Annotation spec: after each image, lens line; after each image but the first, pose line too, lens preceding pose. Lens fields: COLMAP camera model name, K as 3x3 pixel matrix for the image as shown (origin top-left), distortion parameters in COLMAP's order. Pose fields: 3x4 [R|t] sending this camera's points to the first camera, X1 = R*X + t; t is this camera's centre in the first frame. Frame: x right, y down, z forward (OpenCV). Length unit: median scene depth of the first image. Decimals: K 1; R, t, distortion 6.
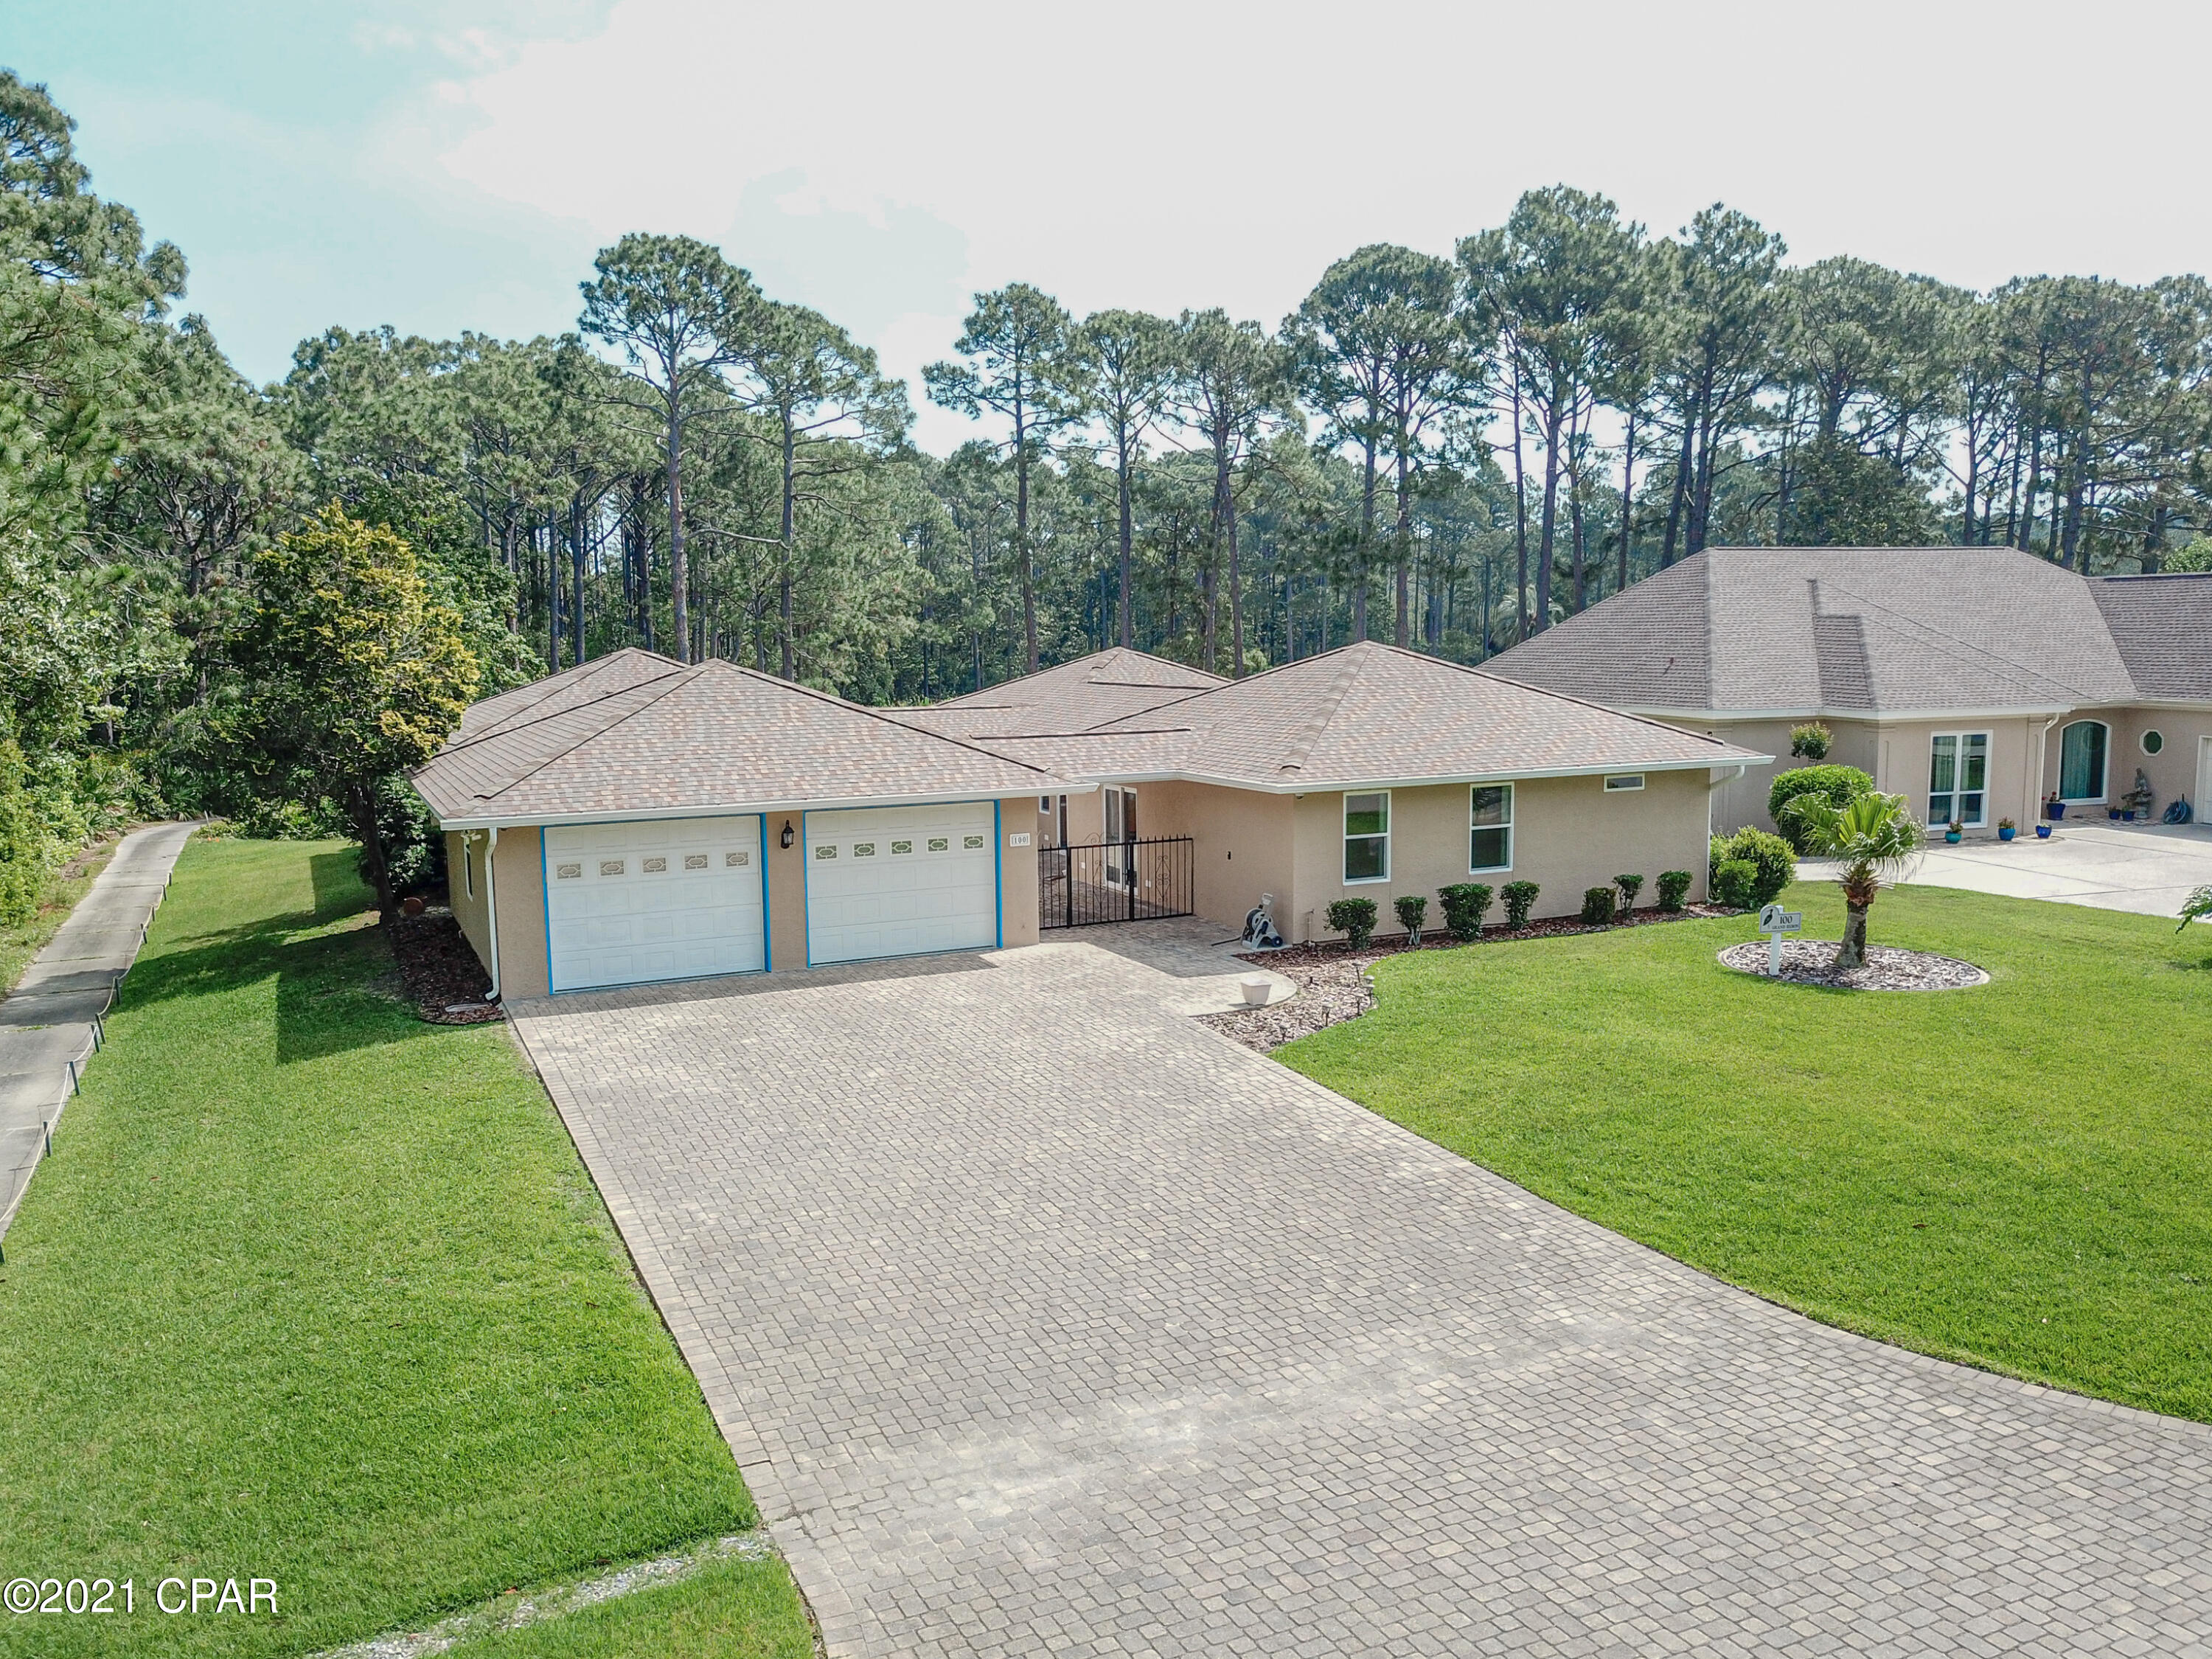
lens RADIAL K [[1688.4, 0, 1106.0], [0, 1688.4, 829.5], [0, 0, 1]] dist [0.022519, -0.008154]
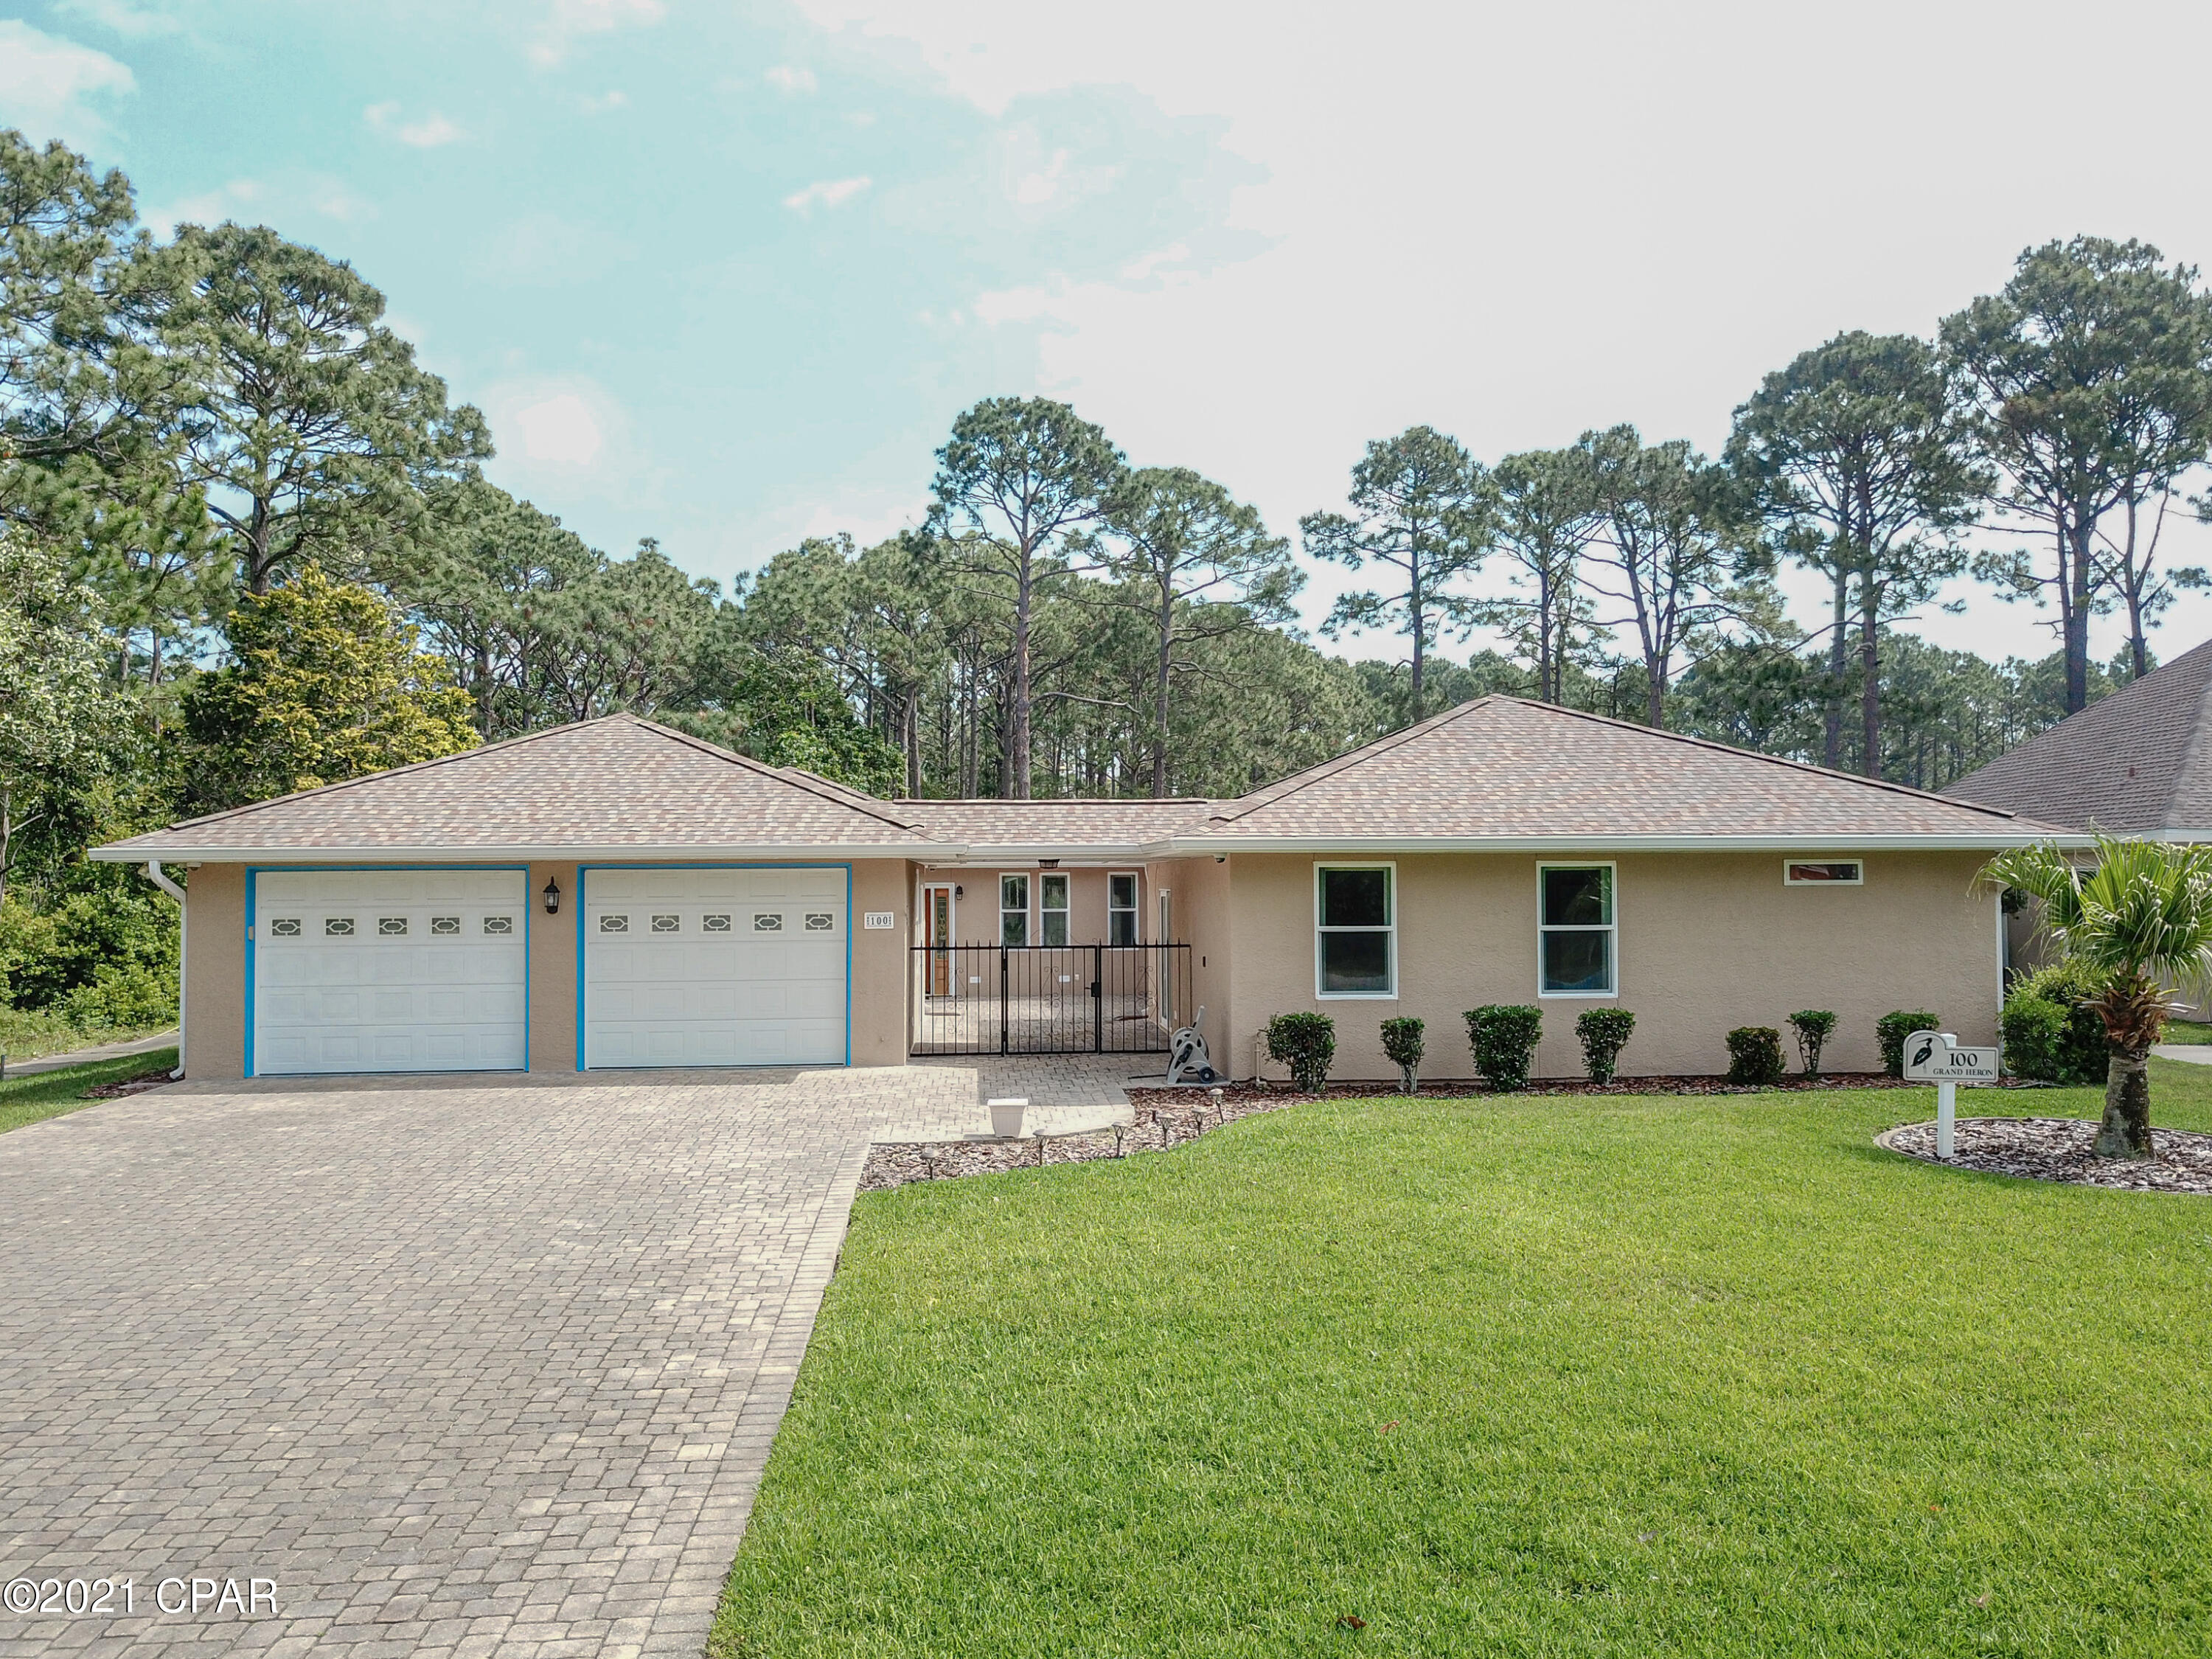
lens RADIAL K [[1688.4, 0, 1106.0], [0, 1688.4, 829.5], [0, 0, 1]] dist [0.022519, -0.008154]
pose [[0.932386, -0.004169, -0.361440, 0.295683], [-0.048366, 0.989503, -0.136182, 0.059519], [0.358214, 0.144455, 0.922397, 0.318550]]
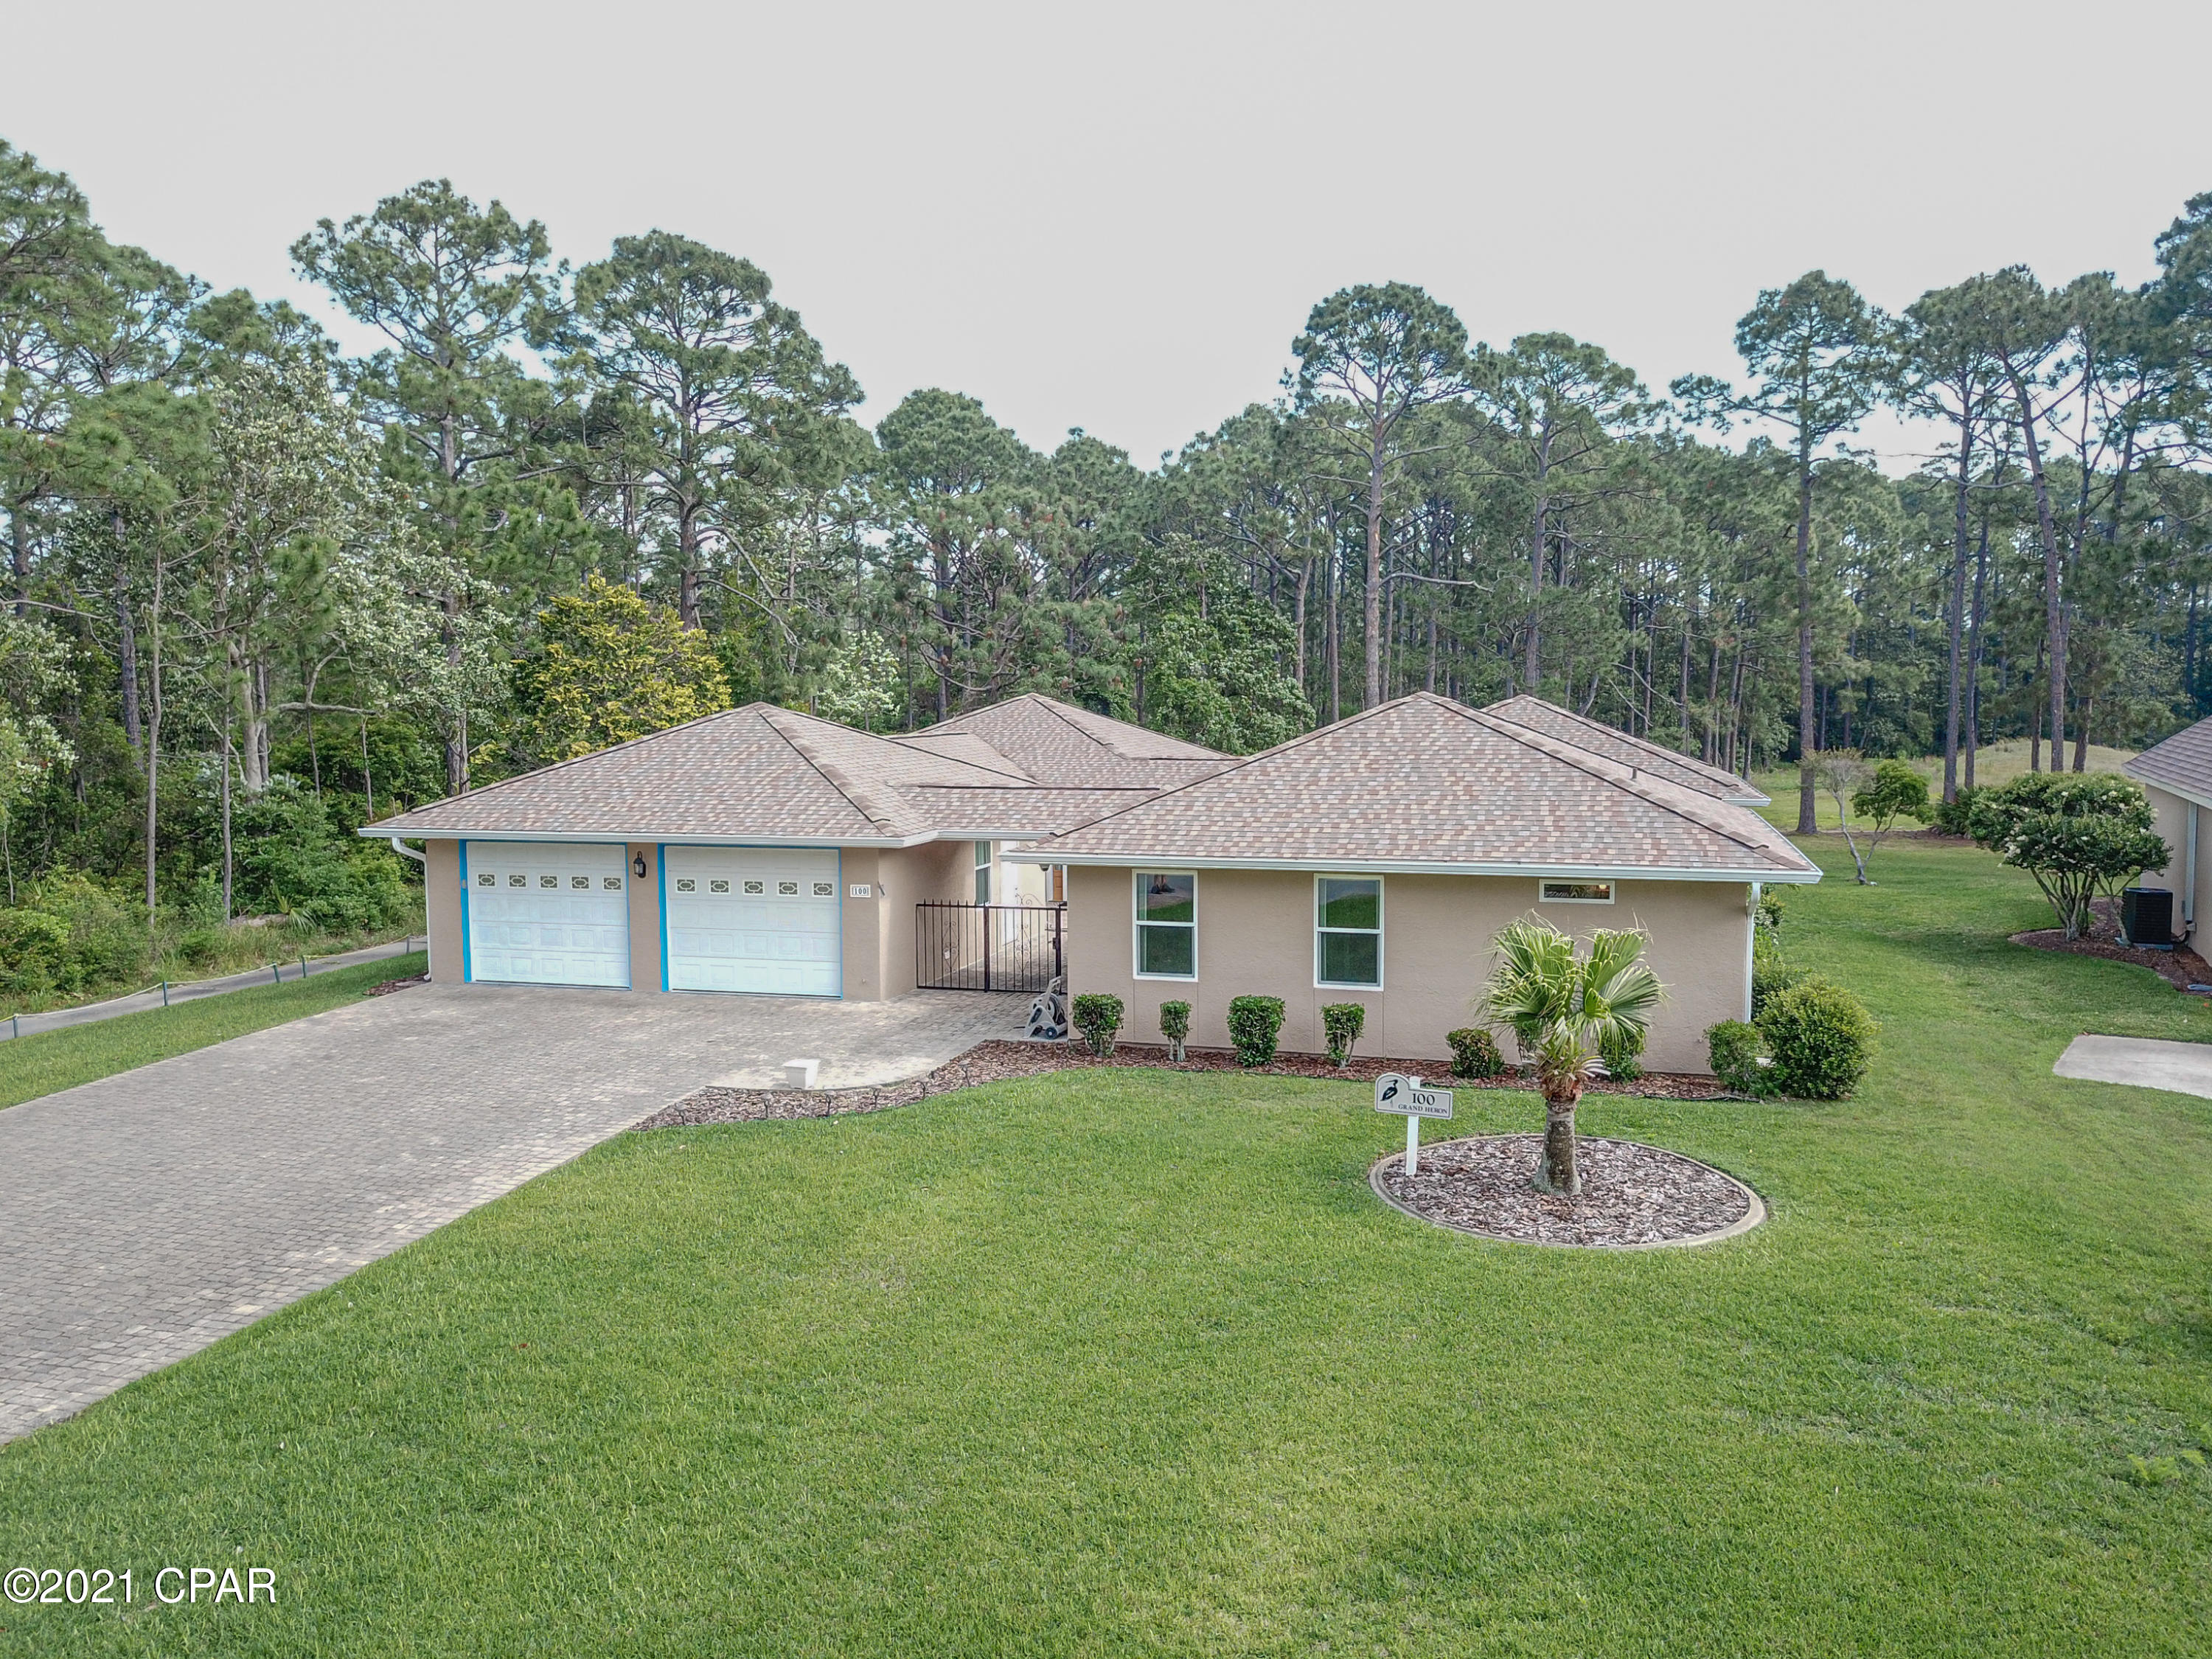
lens RADIAL K [[1688.4, 0, 1106.0], [0, 1688.4, 829.5], [0, 0, 1]] dist [0.022519, -0.008154]
pose [[0.744079, 0.063895, -0.665029, 0.659287], [-0.081184, 0.996687, 0.004926, -0.042903], [0.663140, 0.050325, 0.746801, 0.343036]]
